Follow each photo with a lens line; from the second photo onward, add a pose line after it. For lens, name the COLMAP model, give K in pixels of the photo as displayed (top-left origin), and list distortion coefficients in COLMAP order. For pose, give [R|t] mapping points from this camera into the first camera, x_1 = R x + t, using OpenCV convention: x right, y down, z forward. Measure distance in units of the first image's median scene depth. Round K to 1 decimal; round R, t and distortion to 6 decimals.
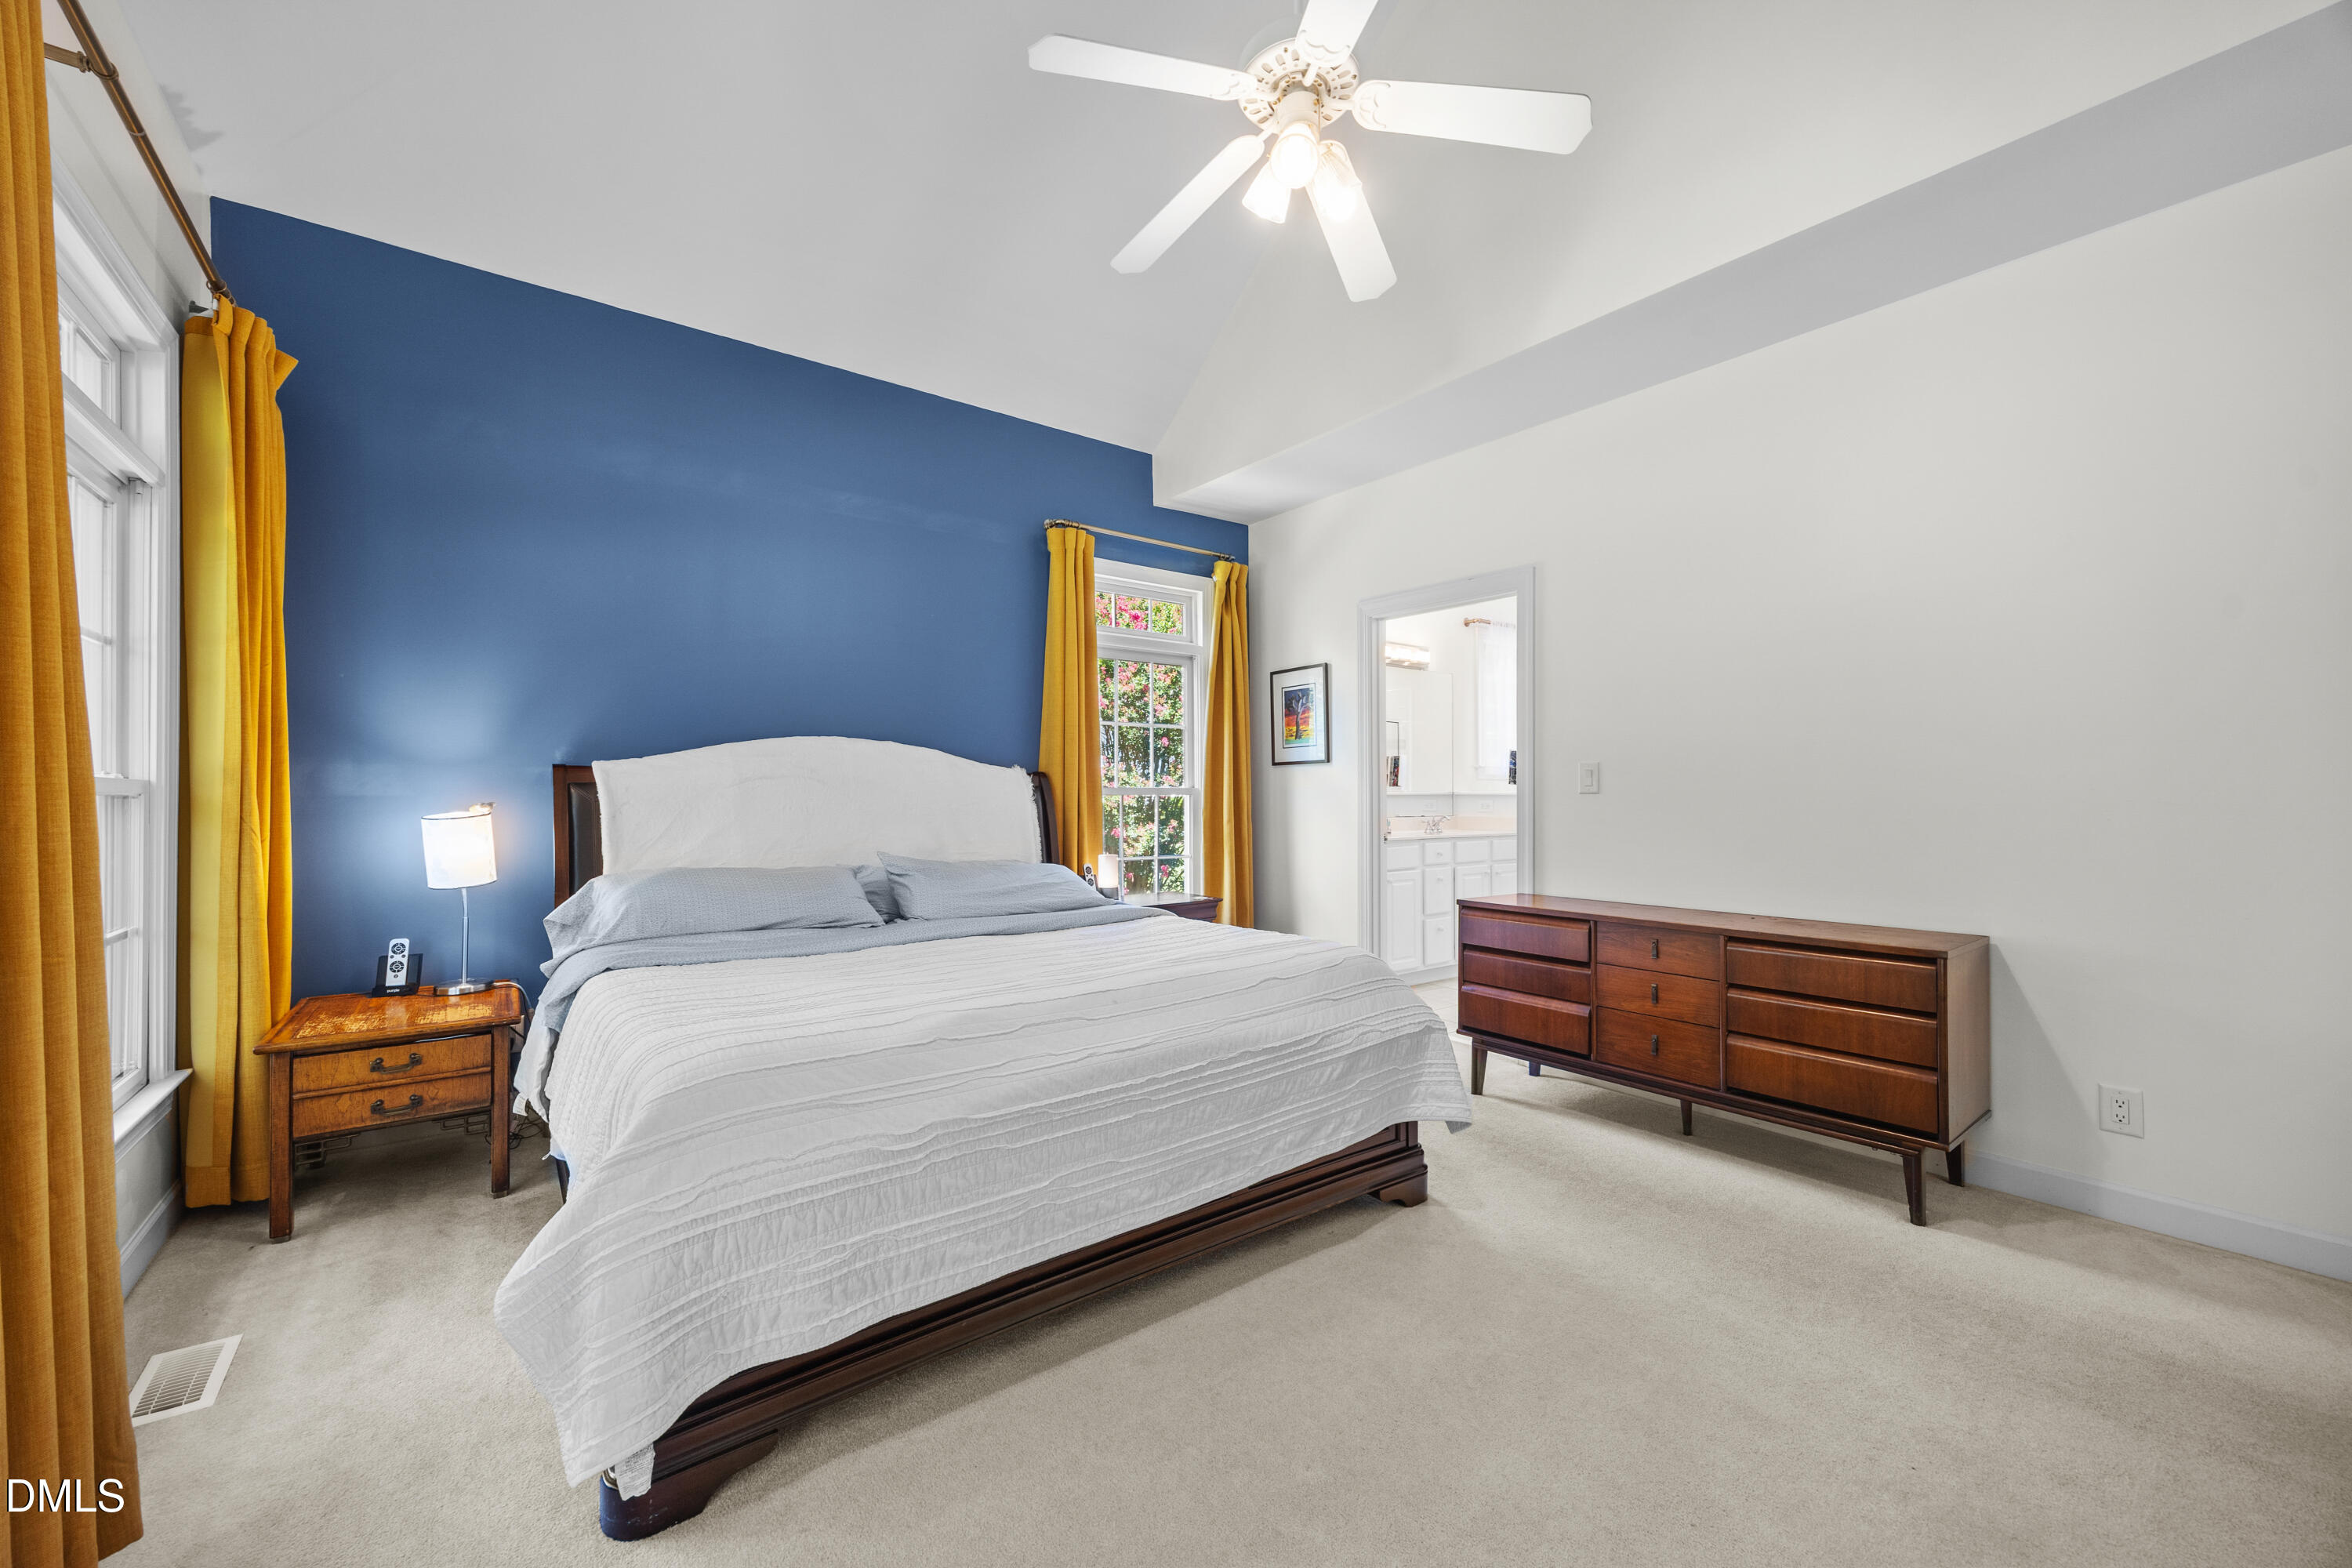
lens RADIAL K [[927.0, 0, 1168.5], [0, 927.0, 788.2], [0, 0, 1]] dist [-0.002707, -0.000432]
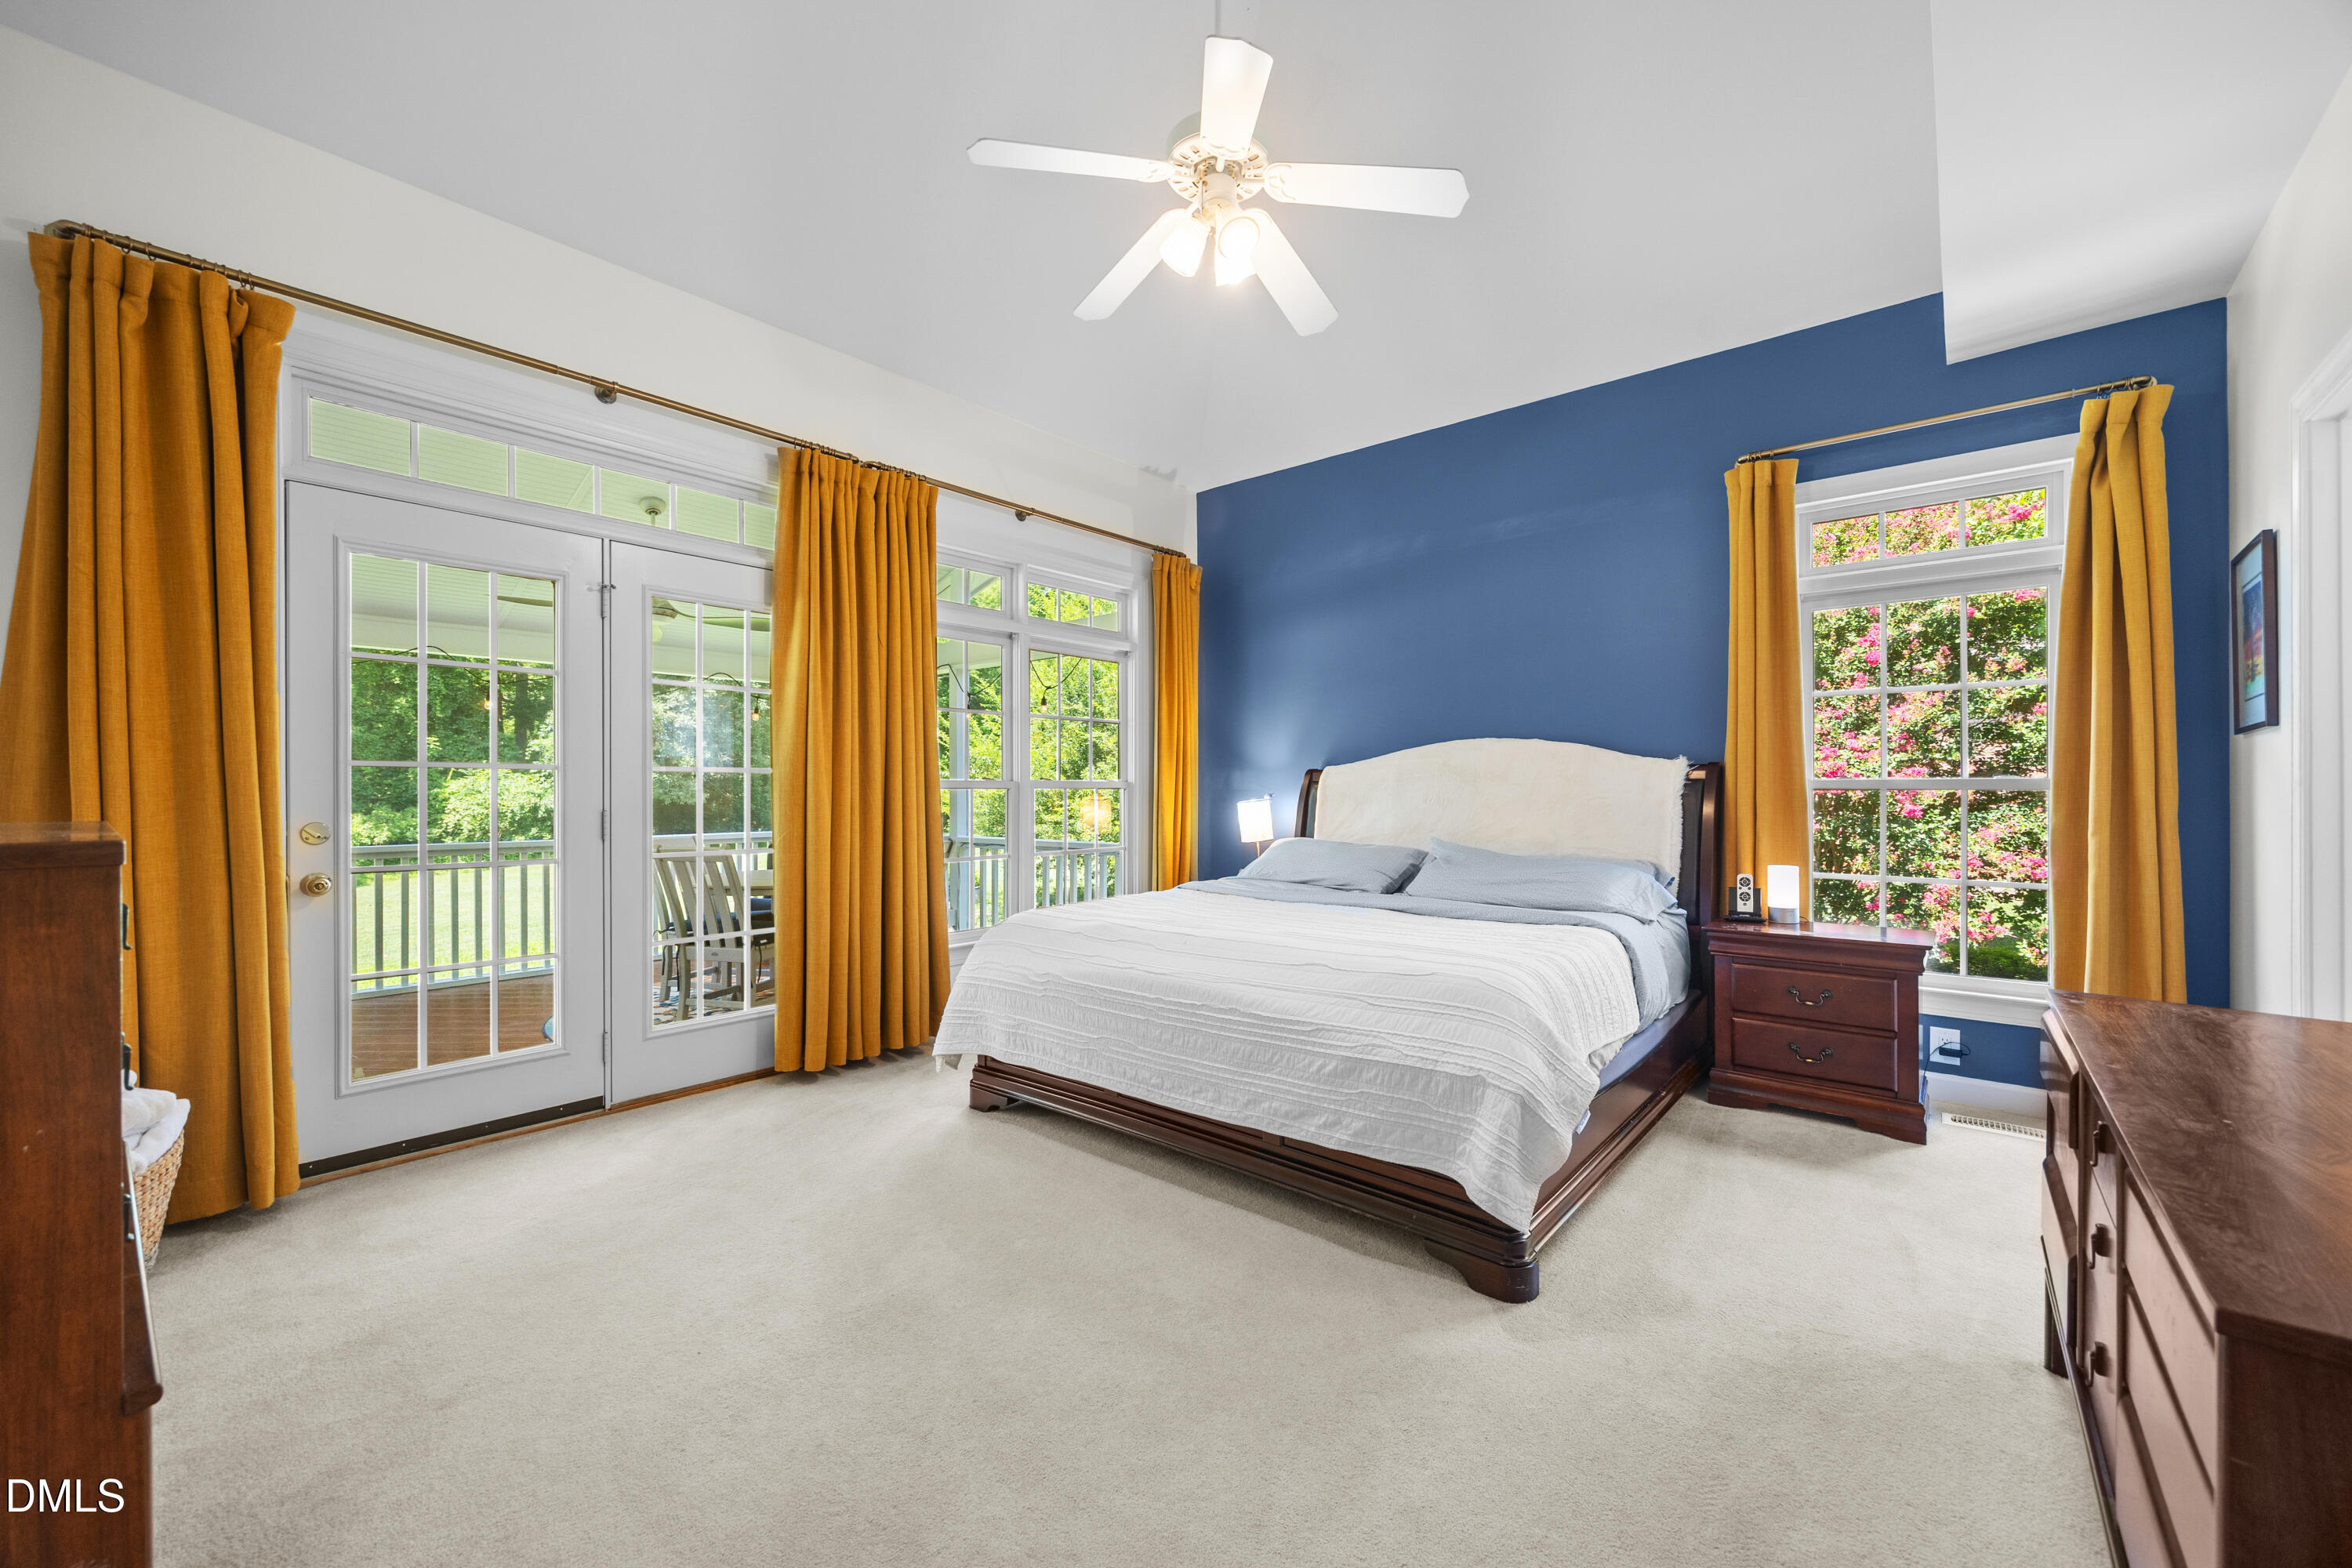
lens RADIAL K [[927.0, 0, 1168.5], [0, 927.0, 788.2], [0, 0, 1]] dist [-0.002707, -0.000432]
pose [[0.200183, 0.000522, -0.979758, 1.010273], [0.005797, 0.999982, 0.001717, 0.003597], [0.979741, -0.006024, 0.200176, 0.572816]]
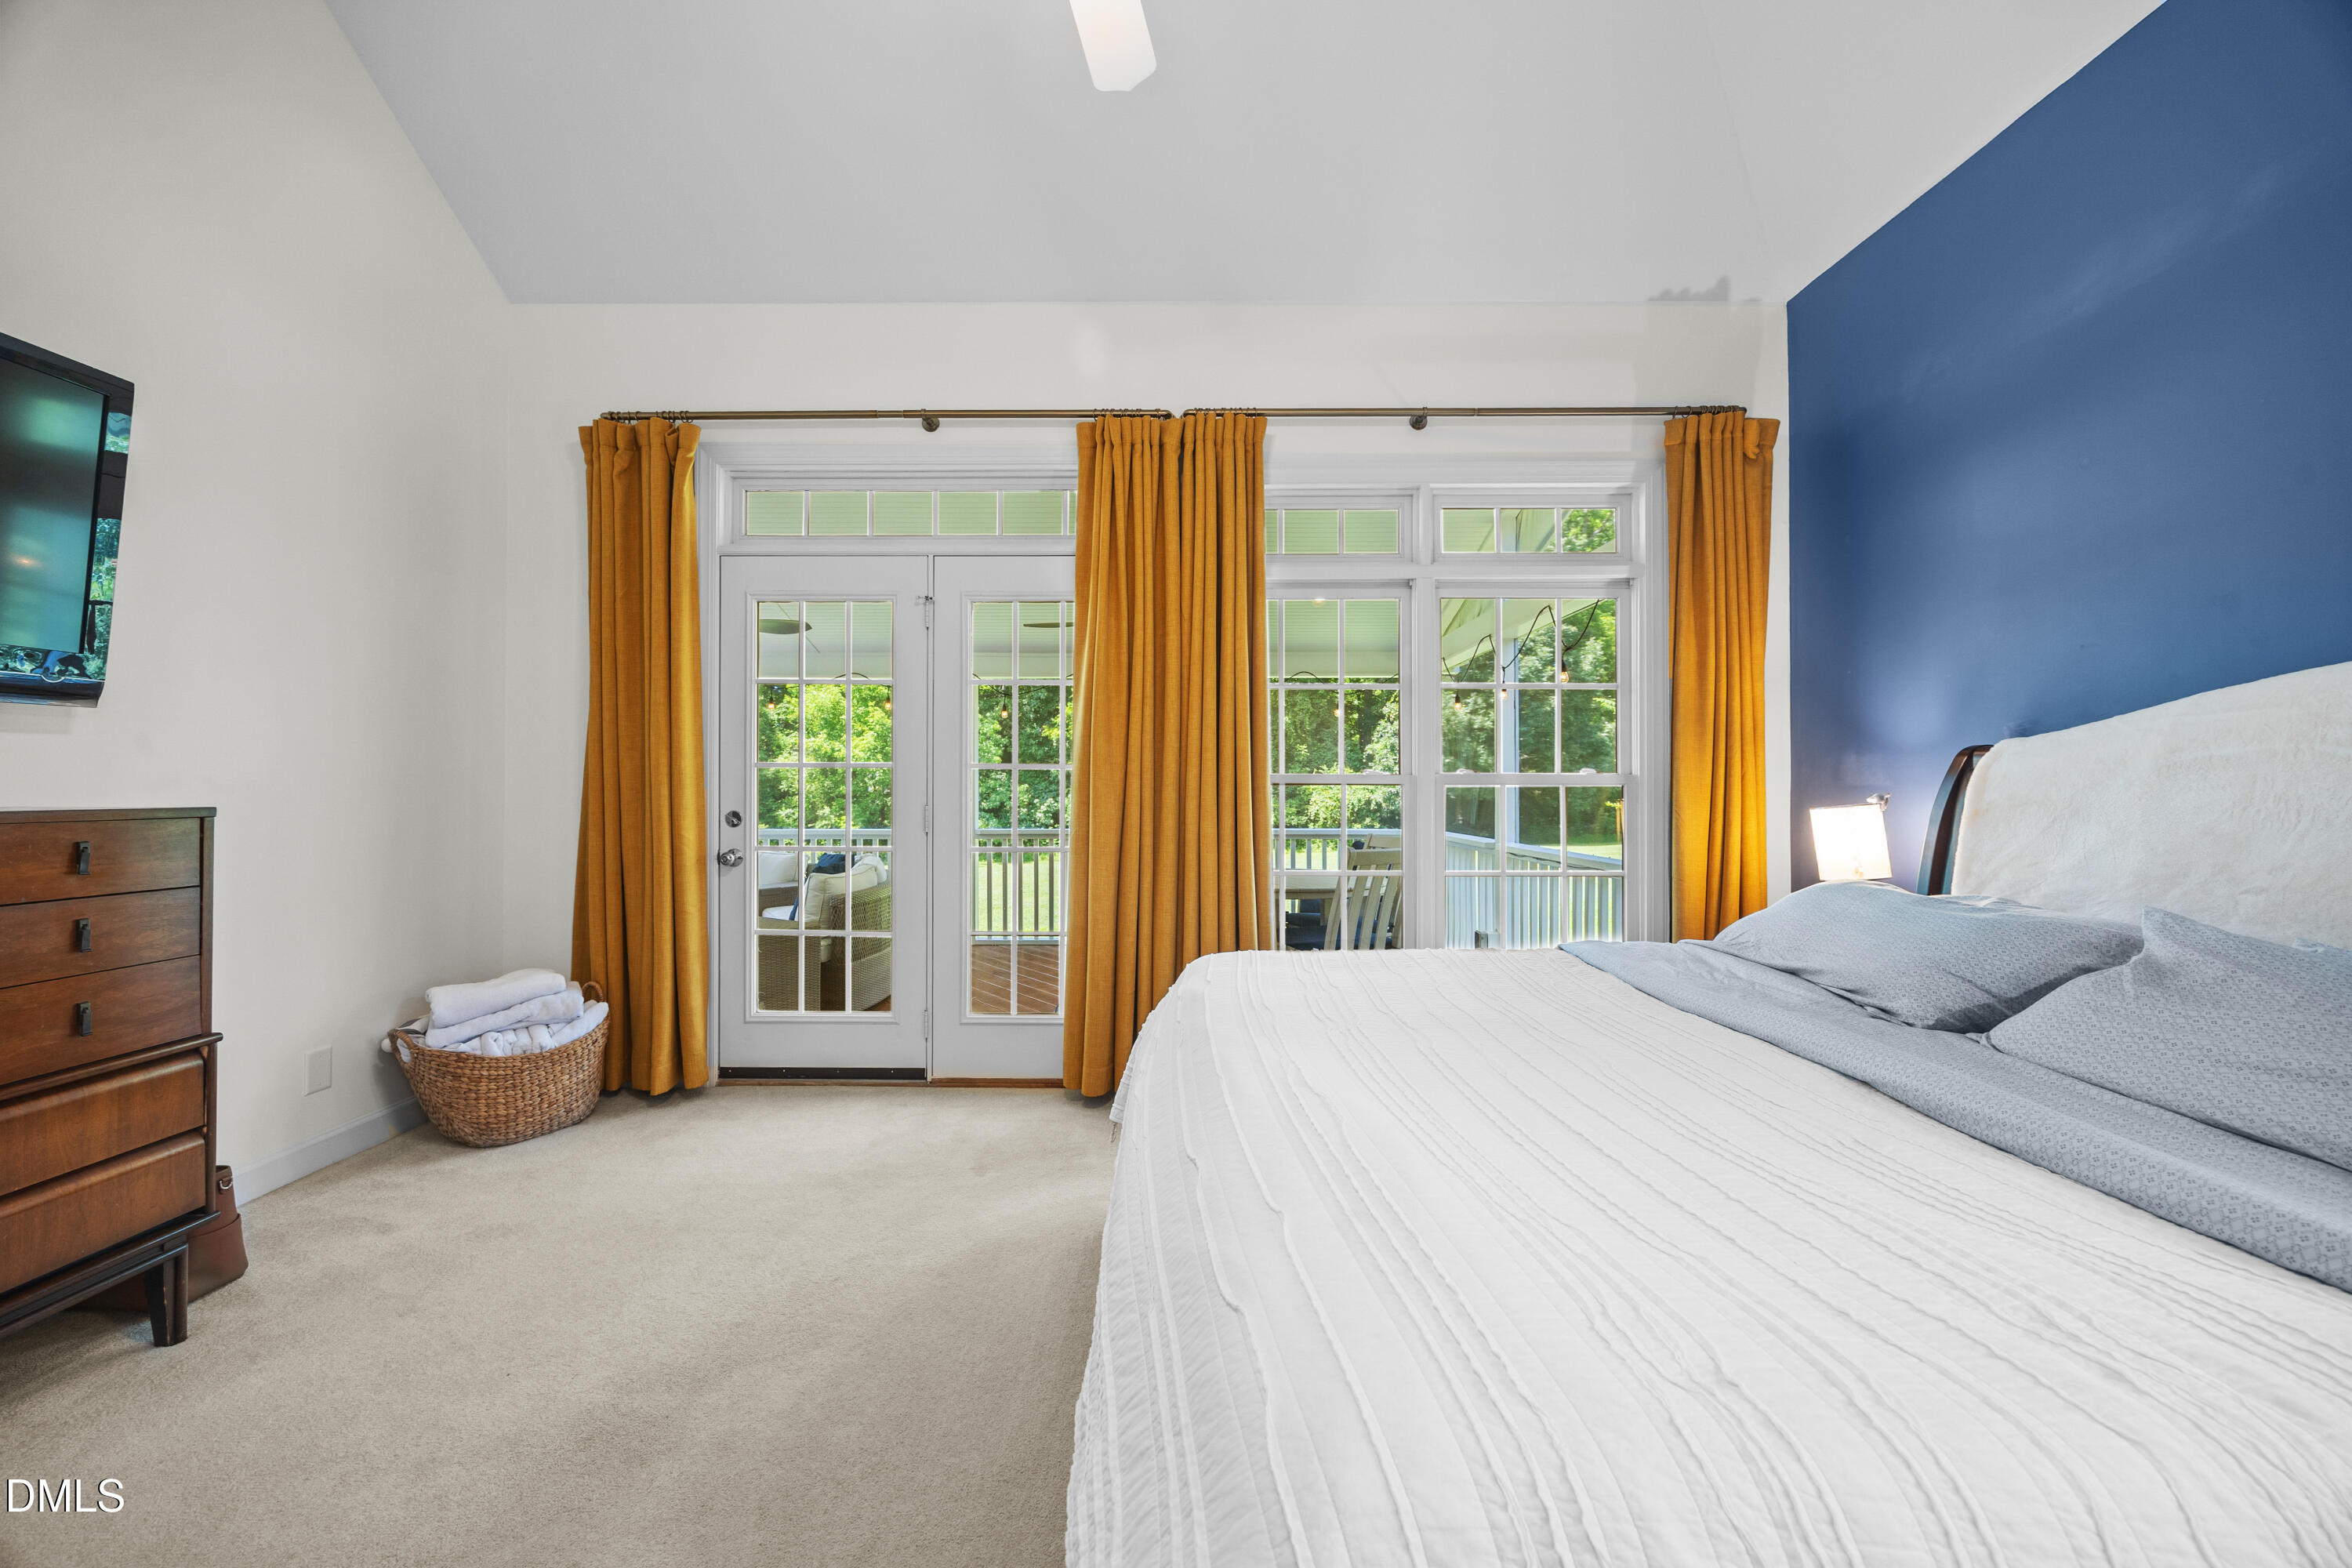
lens RADIAL K [[894.8, 0, 1176.6], [0, 894.8, 775.9], [0, 0, 1]] dist [-0.008099, 0.000260]
pose [[-0.619942, -0.007339, -0.784613, 0.435416], [0.005625, 0.999889, -0.013797, 0.008726], [0.784627, -0.012967, -0.619832, 1.175748]]
